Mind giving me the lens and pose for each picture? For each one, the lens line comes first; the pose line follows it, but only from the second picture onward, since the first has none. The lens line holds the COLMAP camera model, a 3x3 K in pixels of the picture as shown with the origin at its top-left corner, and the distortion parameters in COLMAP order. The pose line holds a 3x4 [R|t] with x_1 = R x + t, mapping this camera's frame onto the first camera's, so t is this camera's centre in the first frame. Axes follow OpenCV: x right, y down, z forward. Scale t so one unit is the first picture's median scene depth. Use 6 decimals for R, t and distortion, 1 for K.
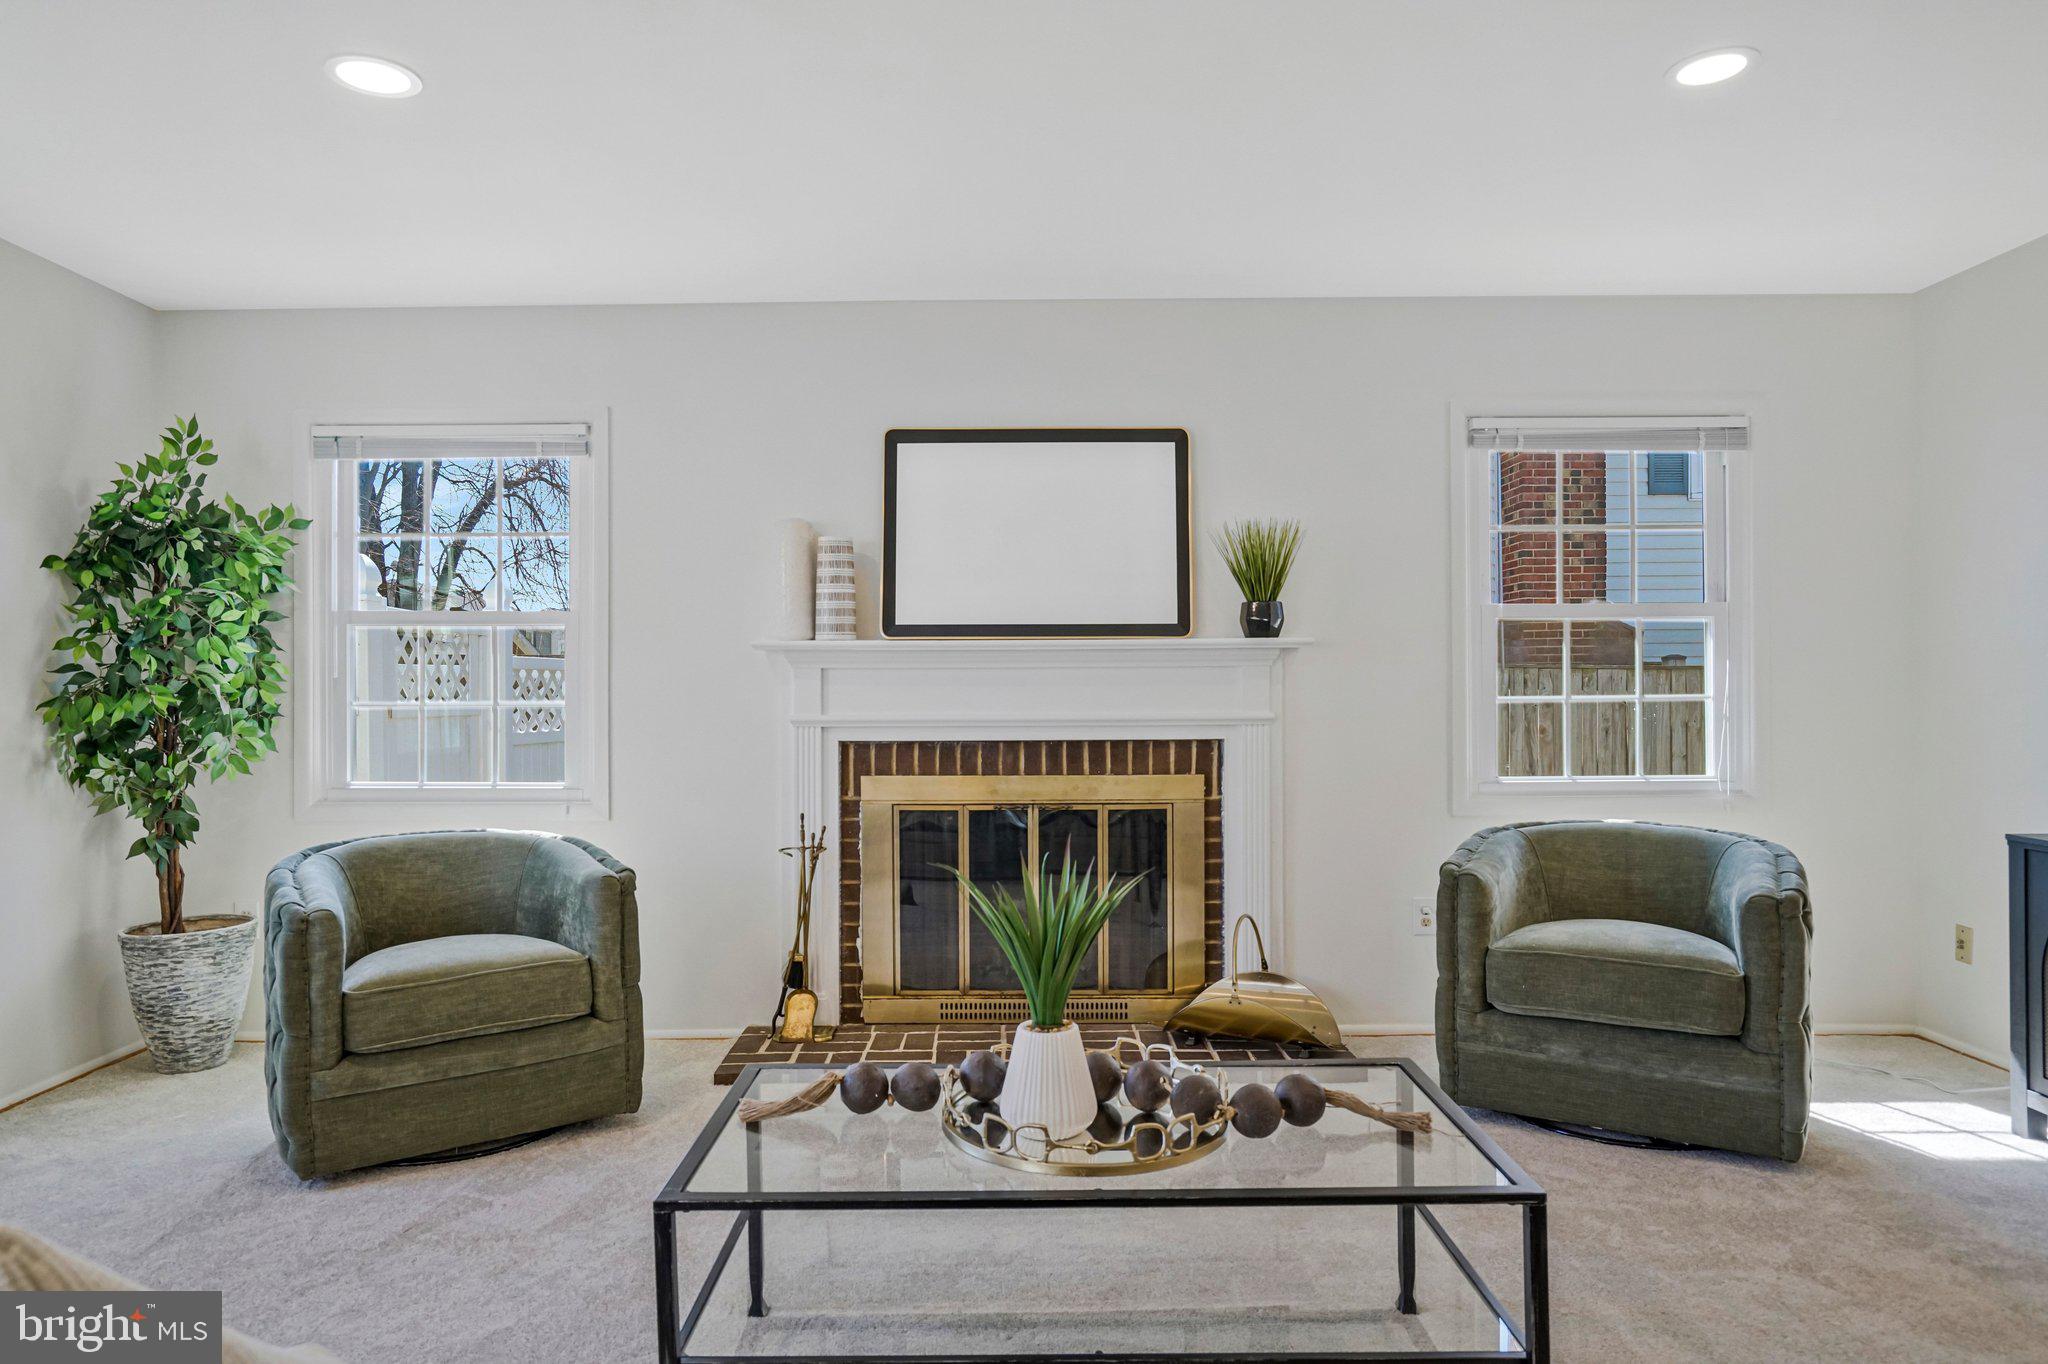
lens RADIAL K [[1303.3, 0, 1021.3], [0, 1303.3, 705.7], [0, 0, 1]] dist [-0.003230, -0.000711]
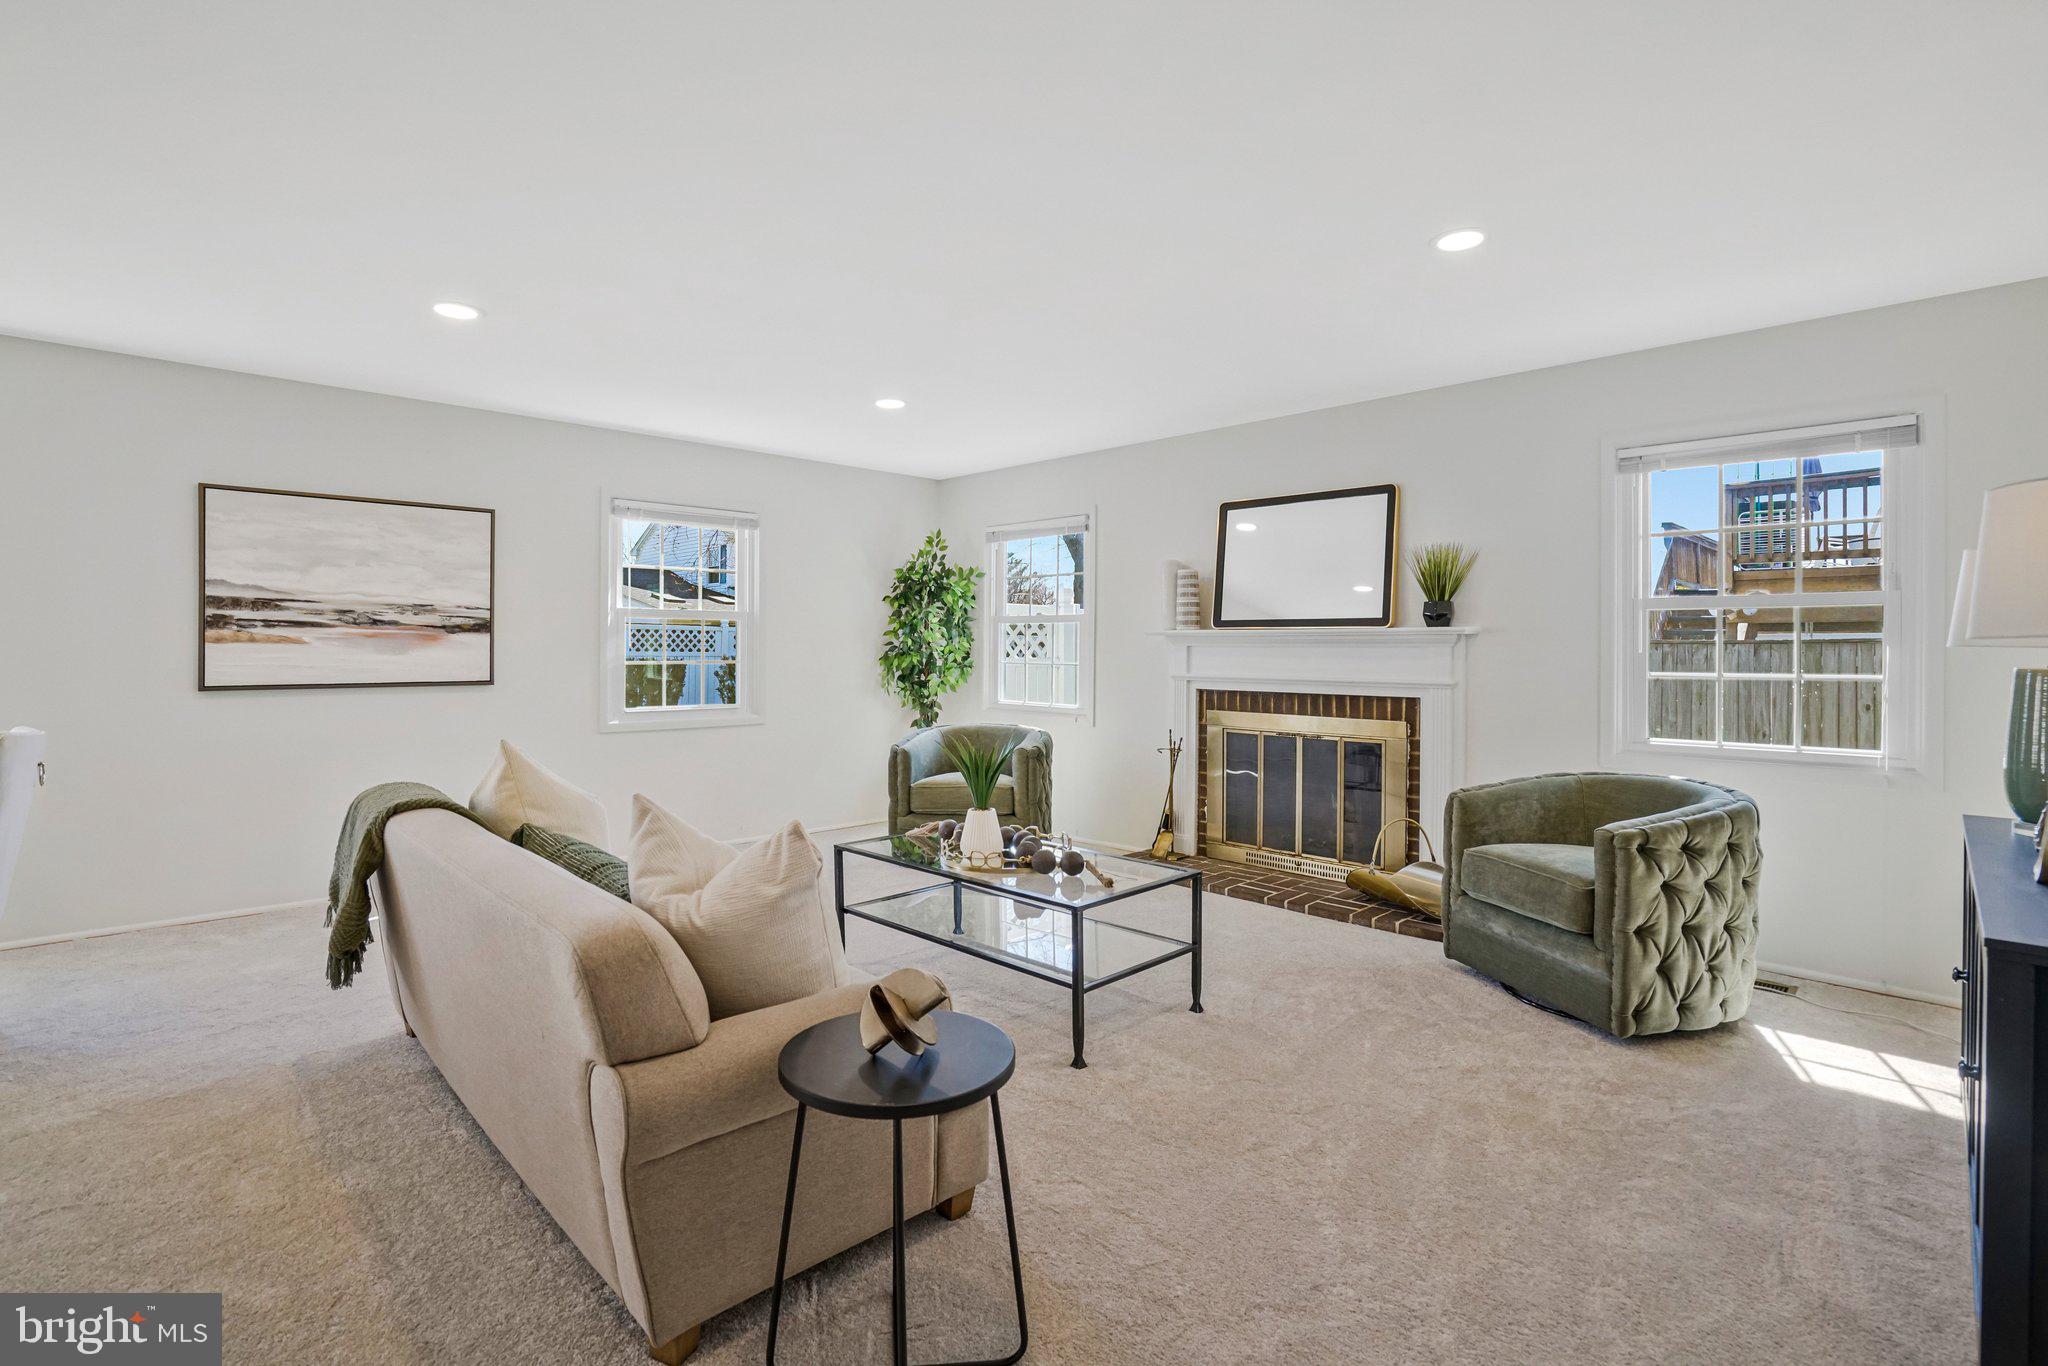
lens RADIAL K [[1007.6, 0, 1011.1], [0, 1007.6, 672.7], [0, 0, 1]] dist [-0.000050, 0.000308]
pose [[0.699035, 0.025857, -0.714620, 0.633408], [-0.022066, 0.999650, 0.014585, -0.007777], [0.714747, 0.005573, 0.699361, -0.091997]]
